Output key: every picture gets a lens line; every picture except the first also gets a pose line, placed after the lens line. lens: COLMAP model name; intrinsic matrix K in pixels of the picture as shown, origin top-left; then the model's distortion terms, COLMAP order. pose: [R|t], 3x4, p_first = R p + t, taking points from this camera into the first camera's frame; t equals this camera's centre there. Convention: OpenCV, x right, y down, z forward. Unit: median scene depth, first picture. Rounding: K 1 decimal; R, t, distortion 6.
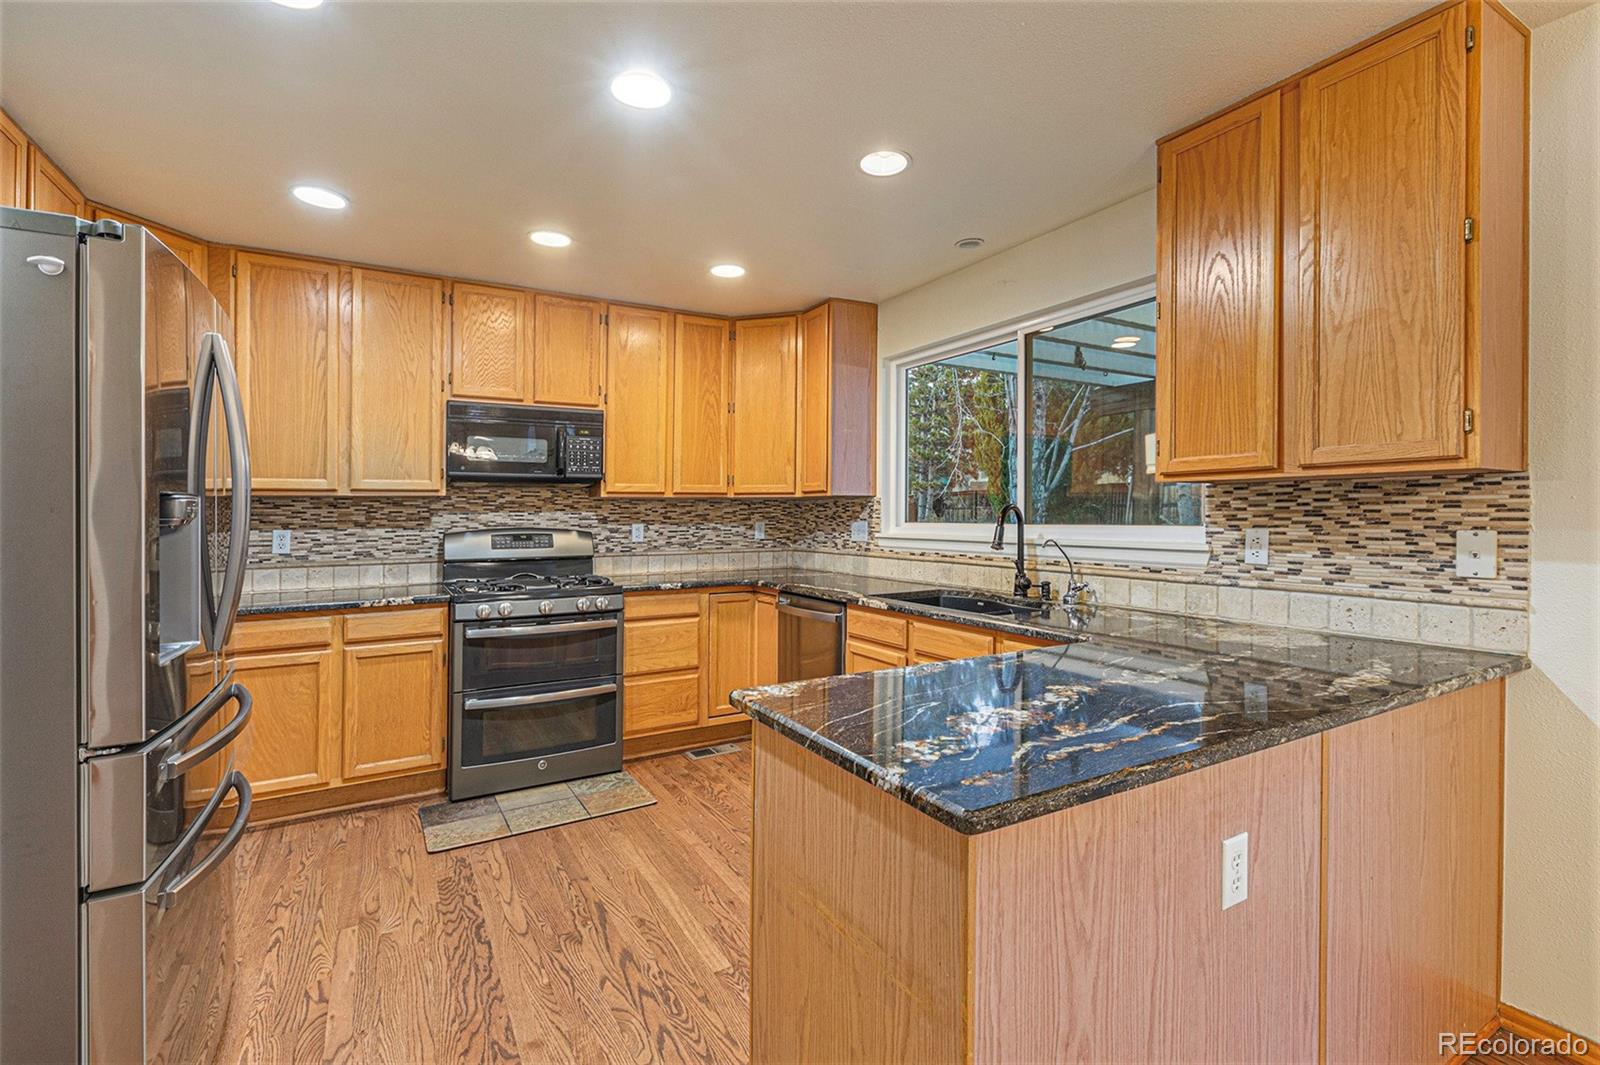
lens RADIAL K [[717.6, 0, 790.0], [0, 717.6, 506.5], [0, 0, 1]] dist [0.003462, 0.001094]
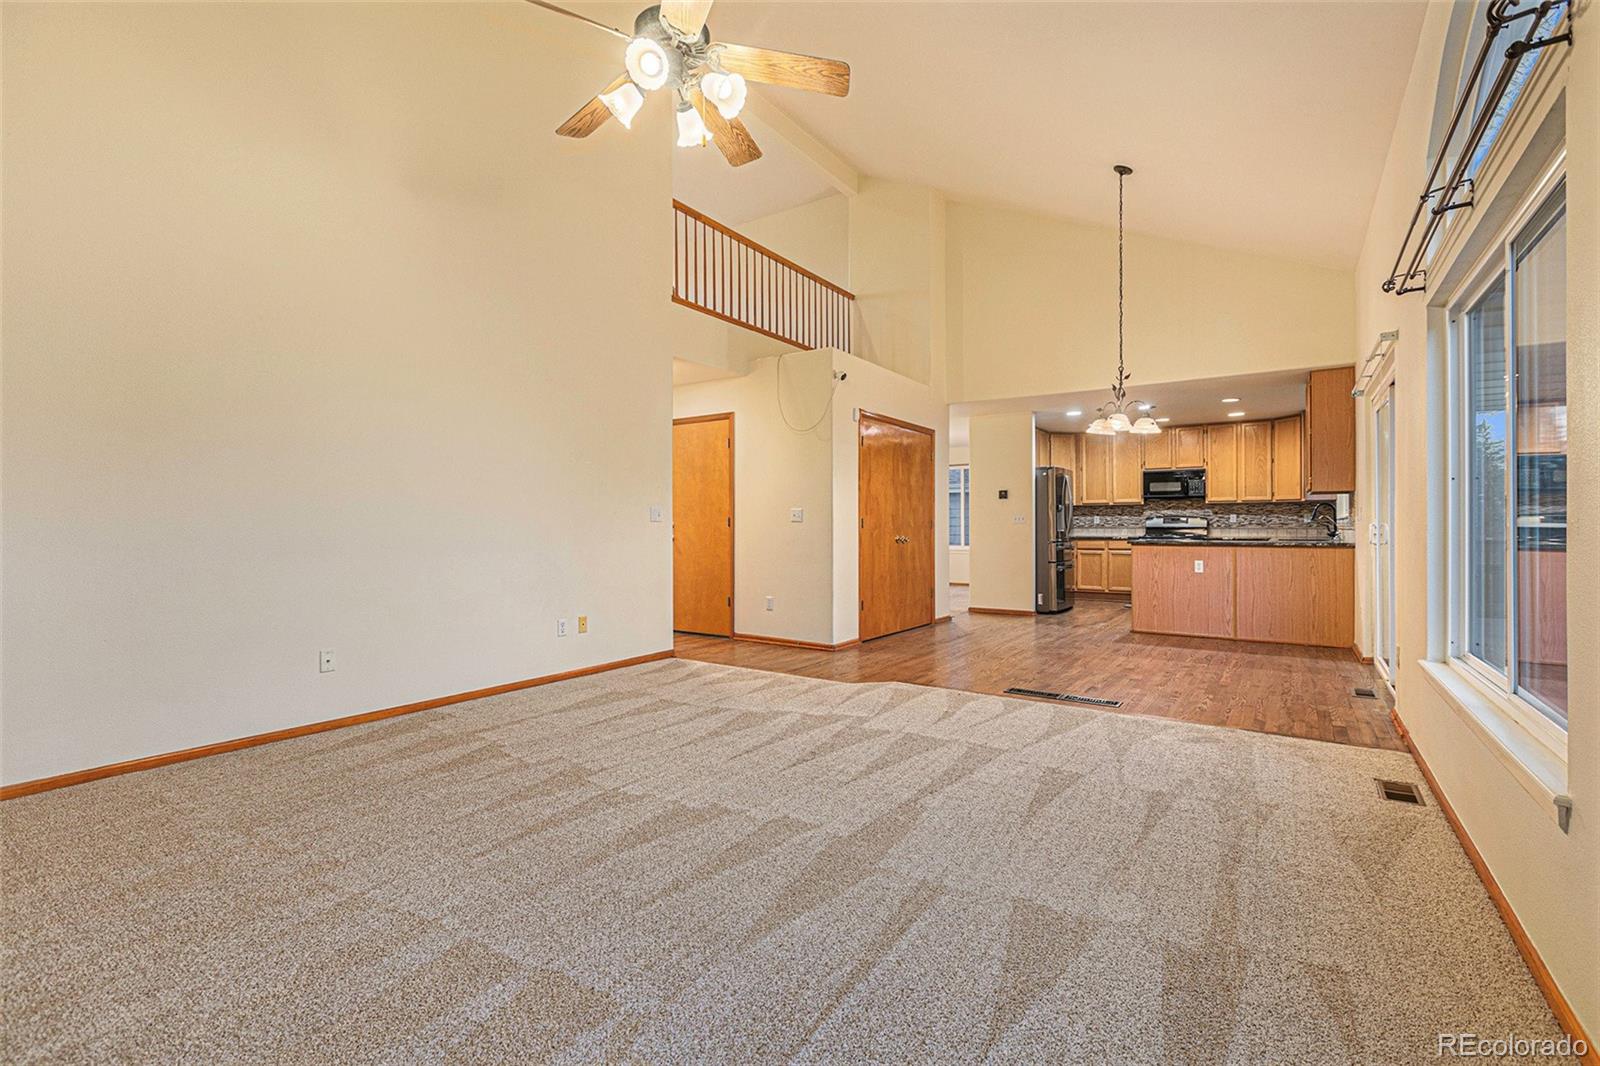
lens RADIAL K [[717.6, 0, 806.8], [0, 717.6, 507.8], [0, 0, 1]] dist [0.003462, 0.001094]
pose [[0.446349, -0.017753, -0.894683, 1.511364], [0.006170, 0.999840, -0.016761, 0.040096], [0.894837, 0.001961, 0.446388, -1.508832]]
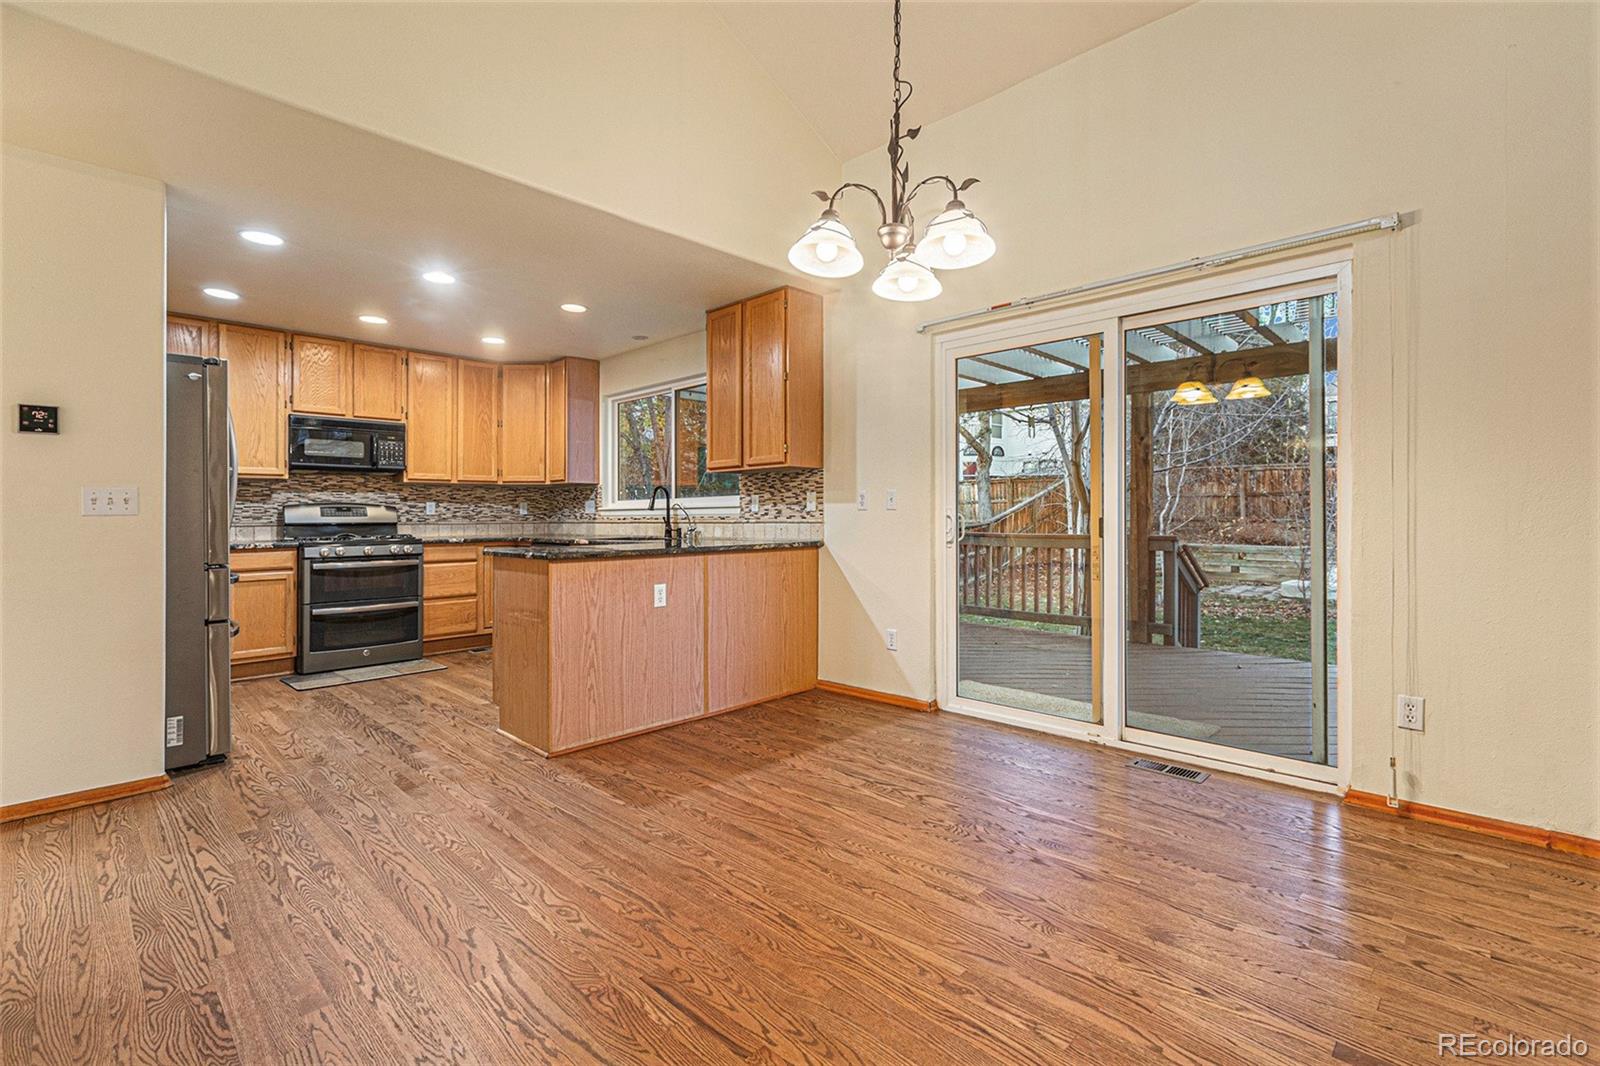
lens RADIAL K [[717.6, 0, 798.1], [0, 717.6, 523.2], [0, 0, 1]] dist [0.003462, 0.001094]
pose [[0.960754, -0.004455, 0.277366, 0.117796], [-0.000173, 0.999861, 0.016658, 0.052291], [-0.277402, -0.016052, 0.960620, -0.720191]]
